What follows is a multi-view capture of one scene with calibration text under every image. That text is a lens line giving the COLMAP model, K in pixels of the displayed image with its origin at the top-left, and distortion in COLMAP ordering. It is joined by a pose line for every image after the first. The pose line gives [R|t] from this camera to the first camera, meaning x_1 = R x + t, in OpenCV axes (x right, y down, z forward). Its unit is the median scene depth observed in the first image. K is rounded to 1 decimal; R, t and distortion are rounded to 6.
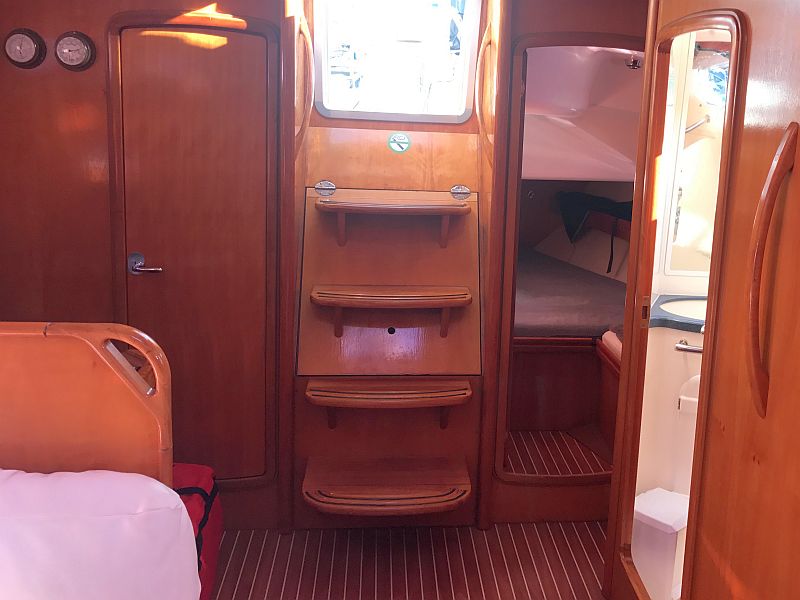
lens RADIAL K [[744.5, 0, 400.7], [0, 744.5, 189.4], [0, 0, 1]] dist [0.011194, -0.026720]
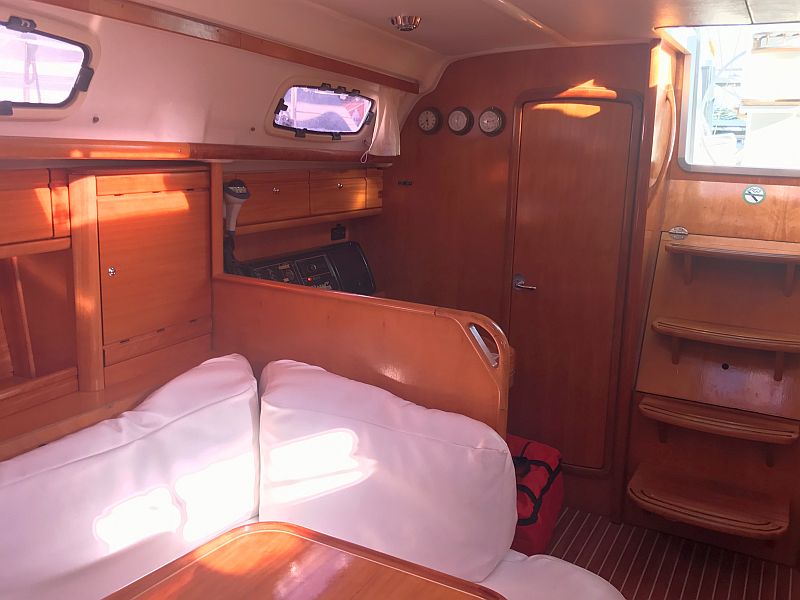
lens RADIAL K [[744.5, 0, 400.7], [0, 744.5, 189.4], [0, 0, 1]] dist [0.011194, -0.026720]
pose [[0.801977, 0.018879, -0.597057, 0.243829], [-0.067413, 0.995976, -0.059057, 0.028255], [0.593539, 0.087612, 0.800022, -0.170226]]
